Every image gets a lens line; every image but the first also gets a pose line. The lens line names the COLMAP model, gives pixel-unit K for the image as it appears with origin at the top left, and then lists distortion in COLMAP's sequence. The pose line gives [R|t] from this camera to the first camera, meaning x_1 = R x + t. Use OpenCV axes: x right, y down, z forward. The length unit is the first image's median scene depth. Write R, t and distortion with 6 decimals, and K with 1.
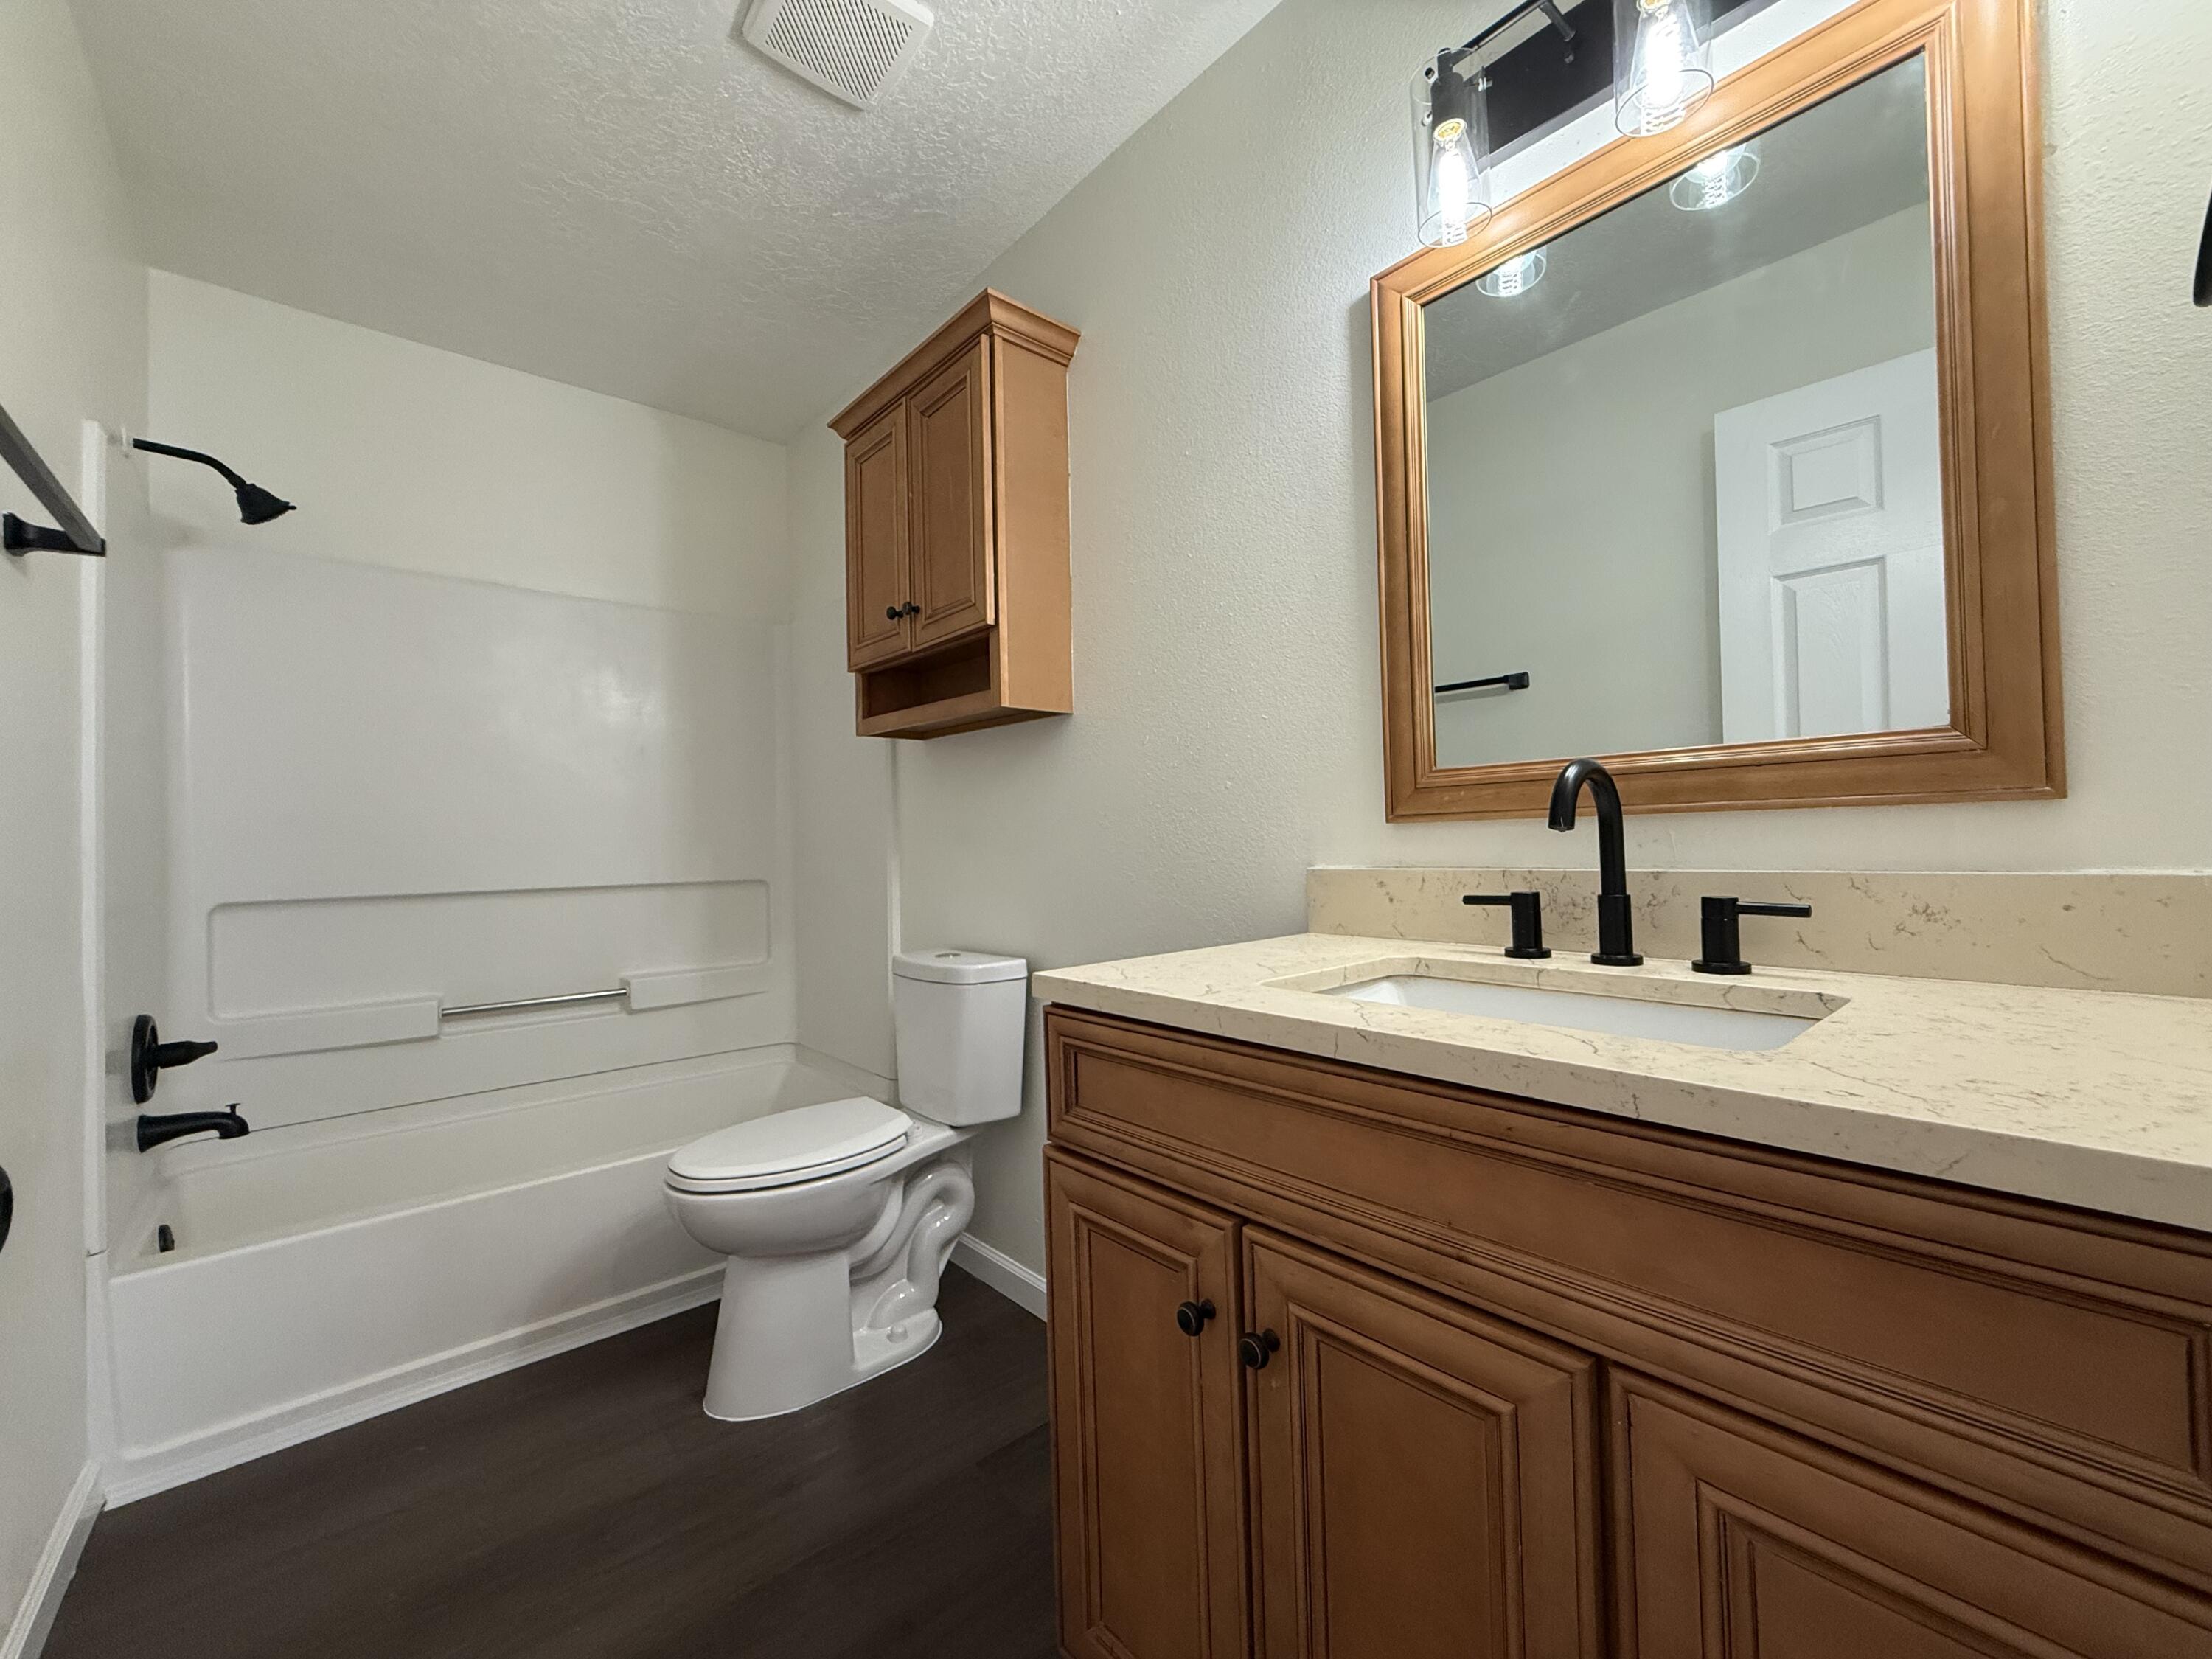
lens RADIAL K [[888.7, 0, 1101.3], [0, 888.7, 829.2], [0, 0, 1]] dist [0.002135, 0.000494]
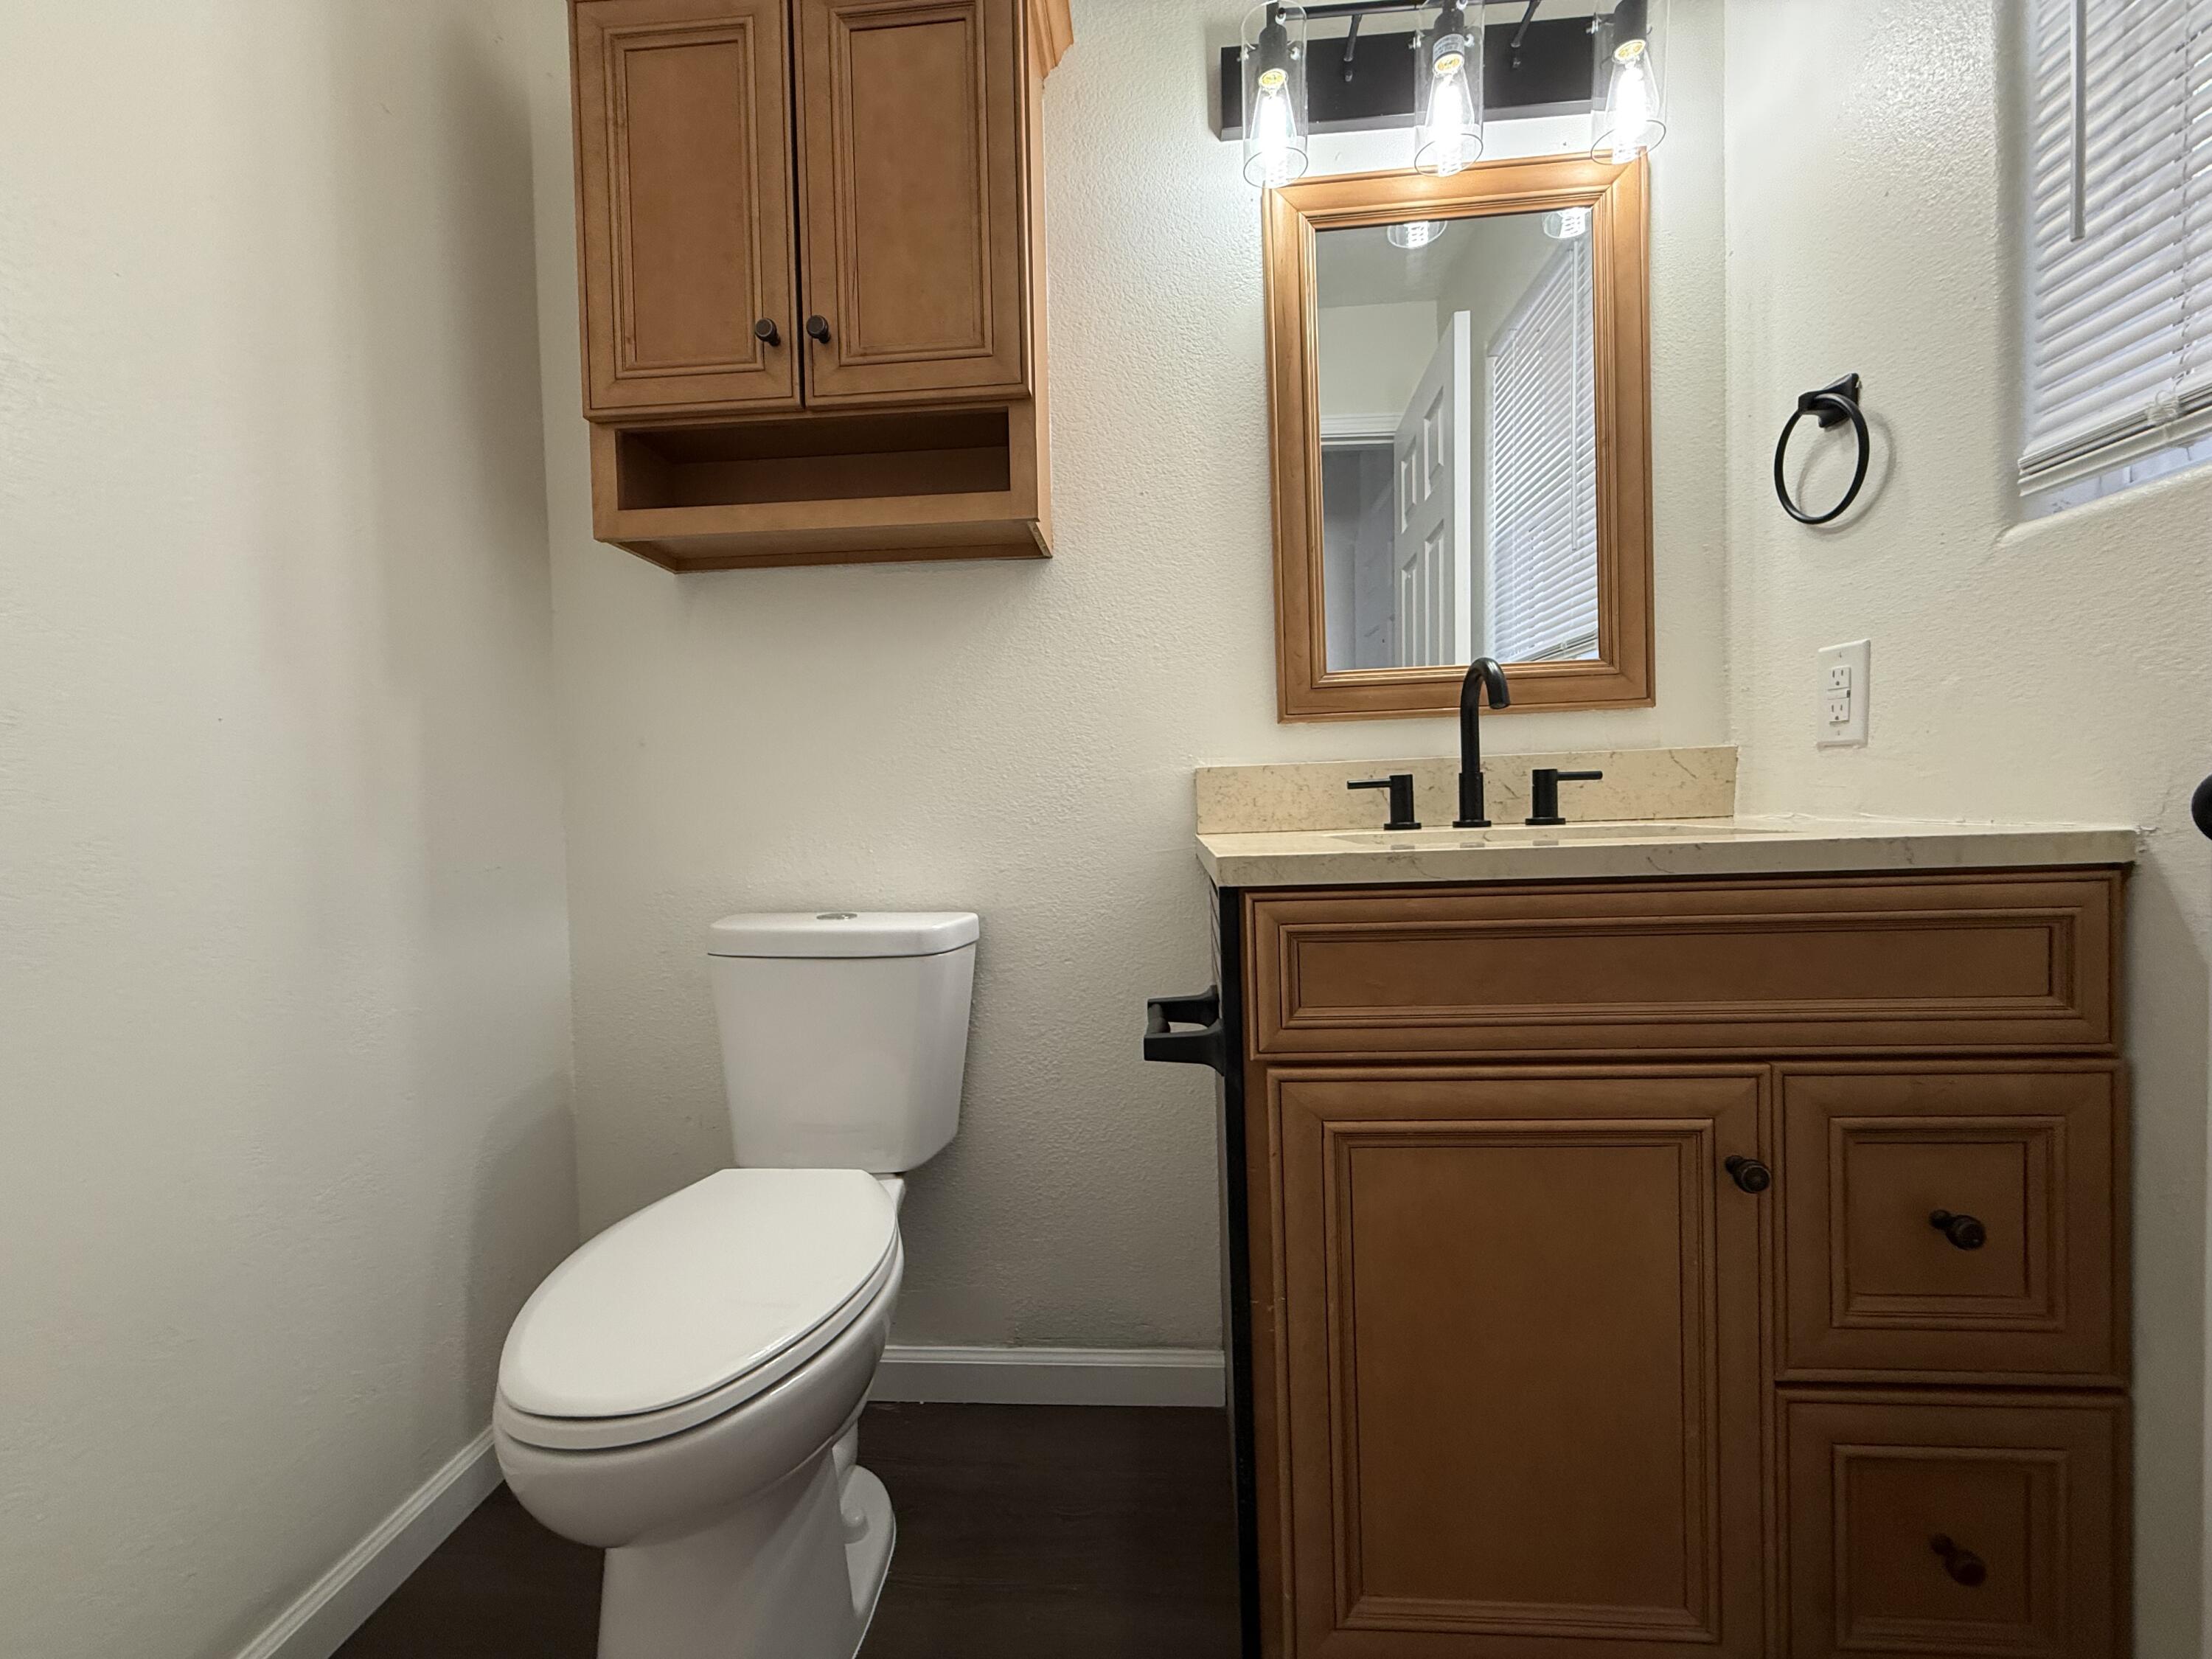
lens RADIAL K [[888.7, 0, 1101.3], [0, 888.7, 829.2], [0, 0, 1]] dist [0.002135, 0.000494]
pose [[0.716487, -0.023046, 0.697220, -0.639365], [0.019114, 0.999727, 0.013403, 0.122396], [-0.697339, 0.003723, 0.716732, 0.457863]]
